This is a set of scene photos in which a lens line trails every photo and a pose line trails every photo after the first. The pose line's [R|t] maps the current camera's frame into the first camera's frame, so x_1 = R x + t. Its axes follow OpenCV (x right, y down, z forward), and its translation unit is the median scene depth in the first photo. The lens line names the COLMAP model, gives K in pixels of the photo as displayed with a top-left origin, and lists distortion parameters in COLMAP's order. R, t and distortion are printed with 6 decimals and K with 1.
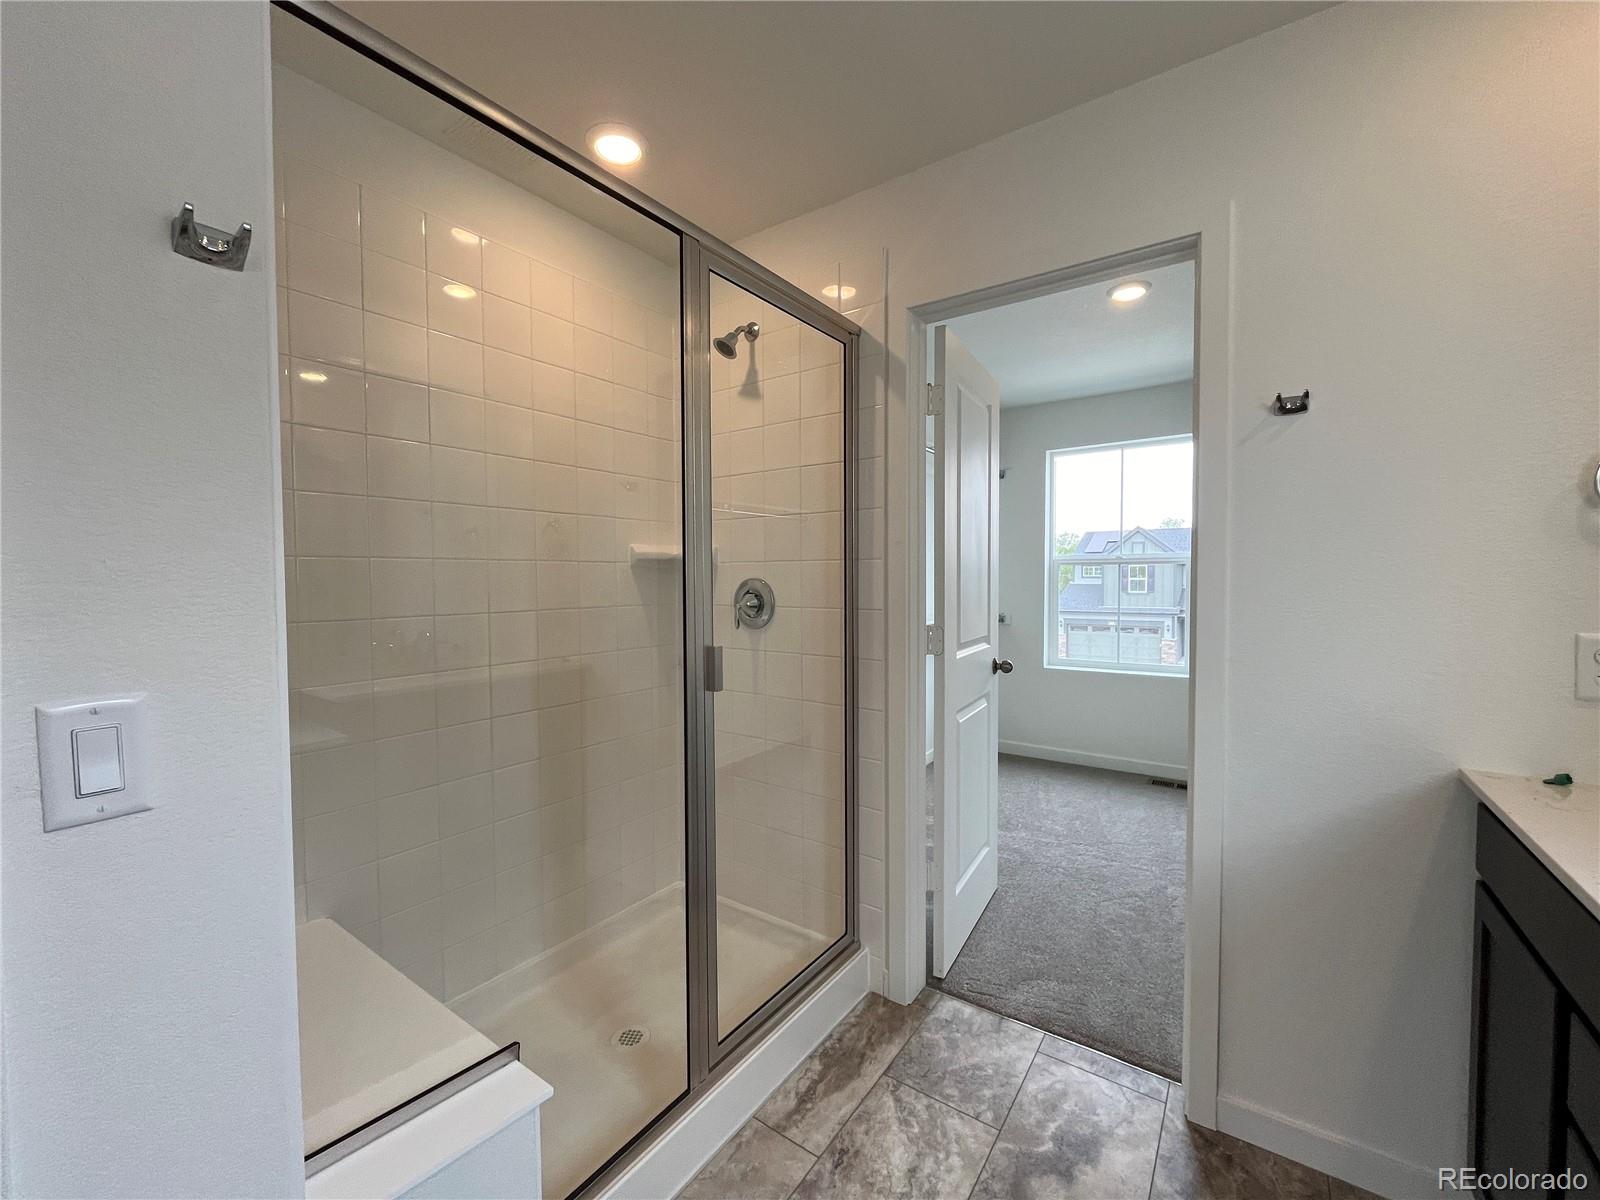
lens RADIAL K [[646.4, 0, 803.9], [0, 646.4, 598.0], [0, 0, 1]] dist [-0.004155, -0.000478]
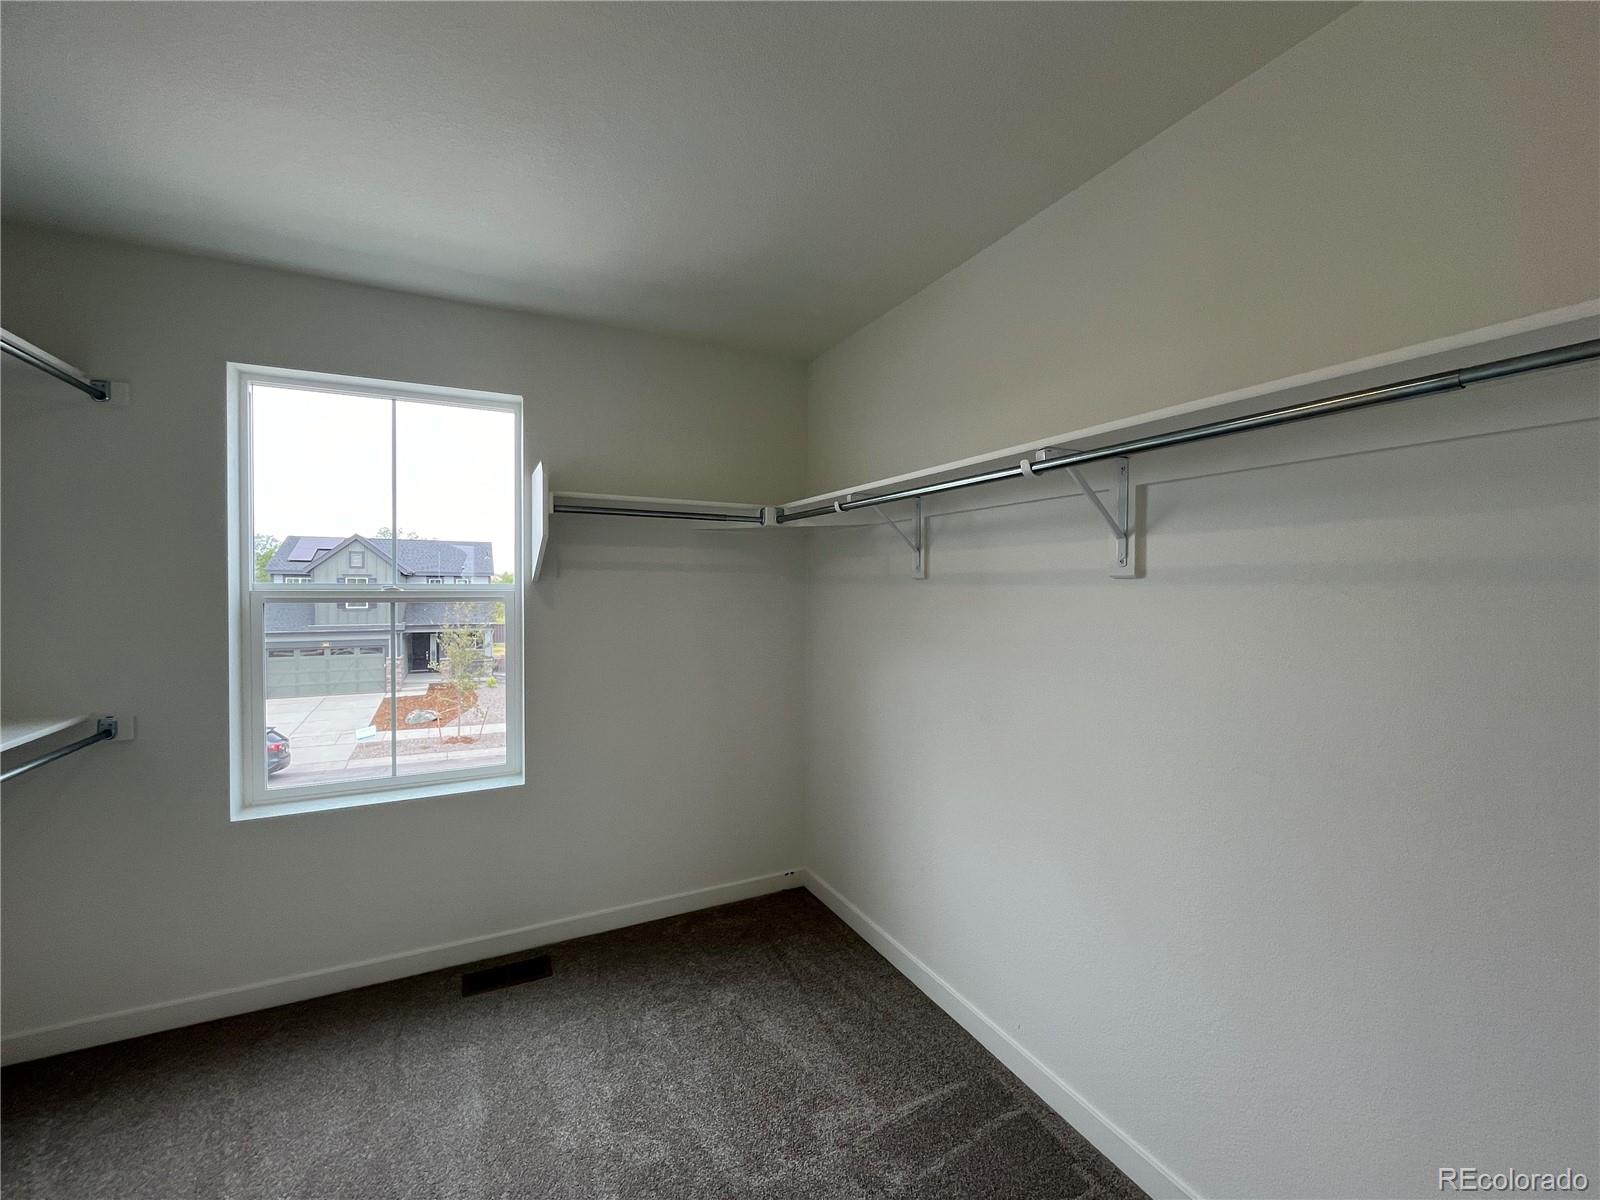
lens RADIAL K [[646.4, 0, 791.2], [0, 646.4, 598.2], [0, 0, 1]] dist [-0.004155, -0.000478]
pose [[0.475593, -0.007274, 0.879636, 0.158861], [0.022790, 0.999732, -0.004055, -0.045112], [-0.879370, 0.021976, 0.475631, 0.426612]]
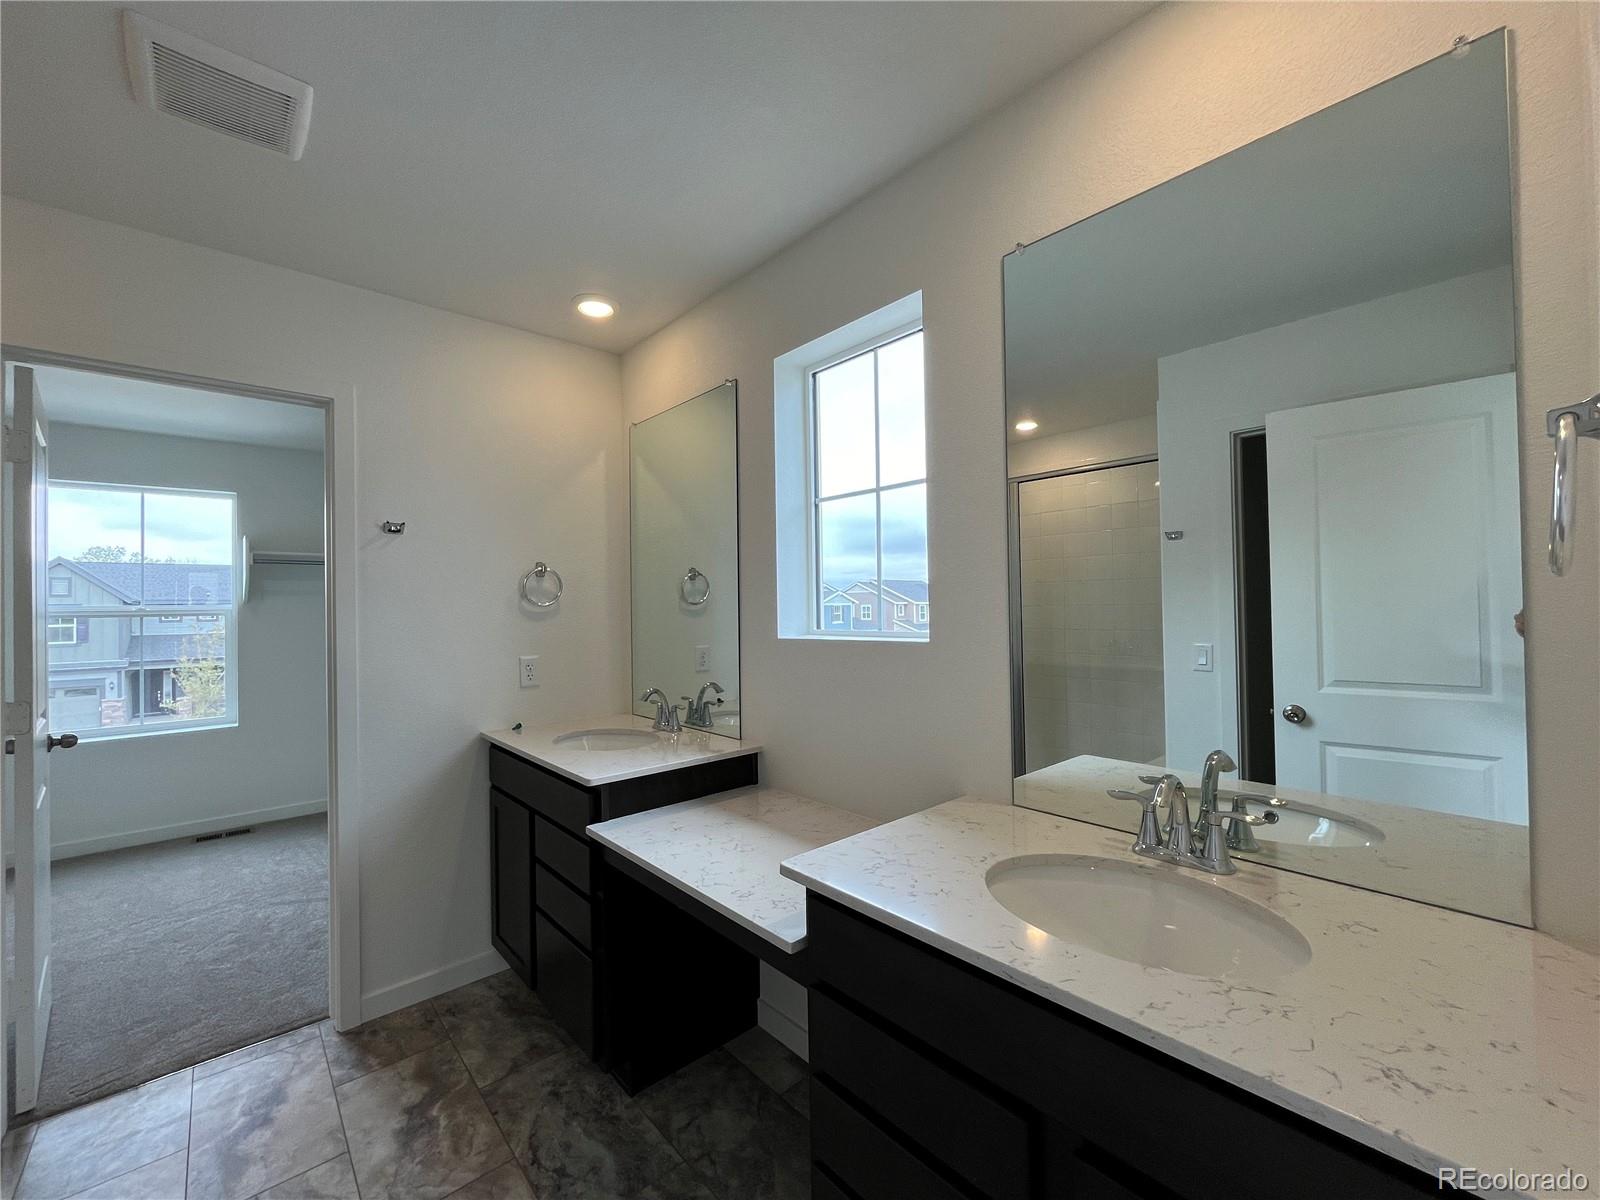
lens RADIAL K [[646.4, 0, 785.1], [0, 646.4, 598.1], [0, 0, 1]] dist [-0.004155, -0.000478]
pose [[0.234685, 0.015581, 0.971947, -0.184432], [0.047014, 0.998519, -0.027359, -0.011025], [-0.970934, 0.052116, 0.233605, -0.101105]]
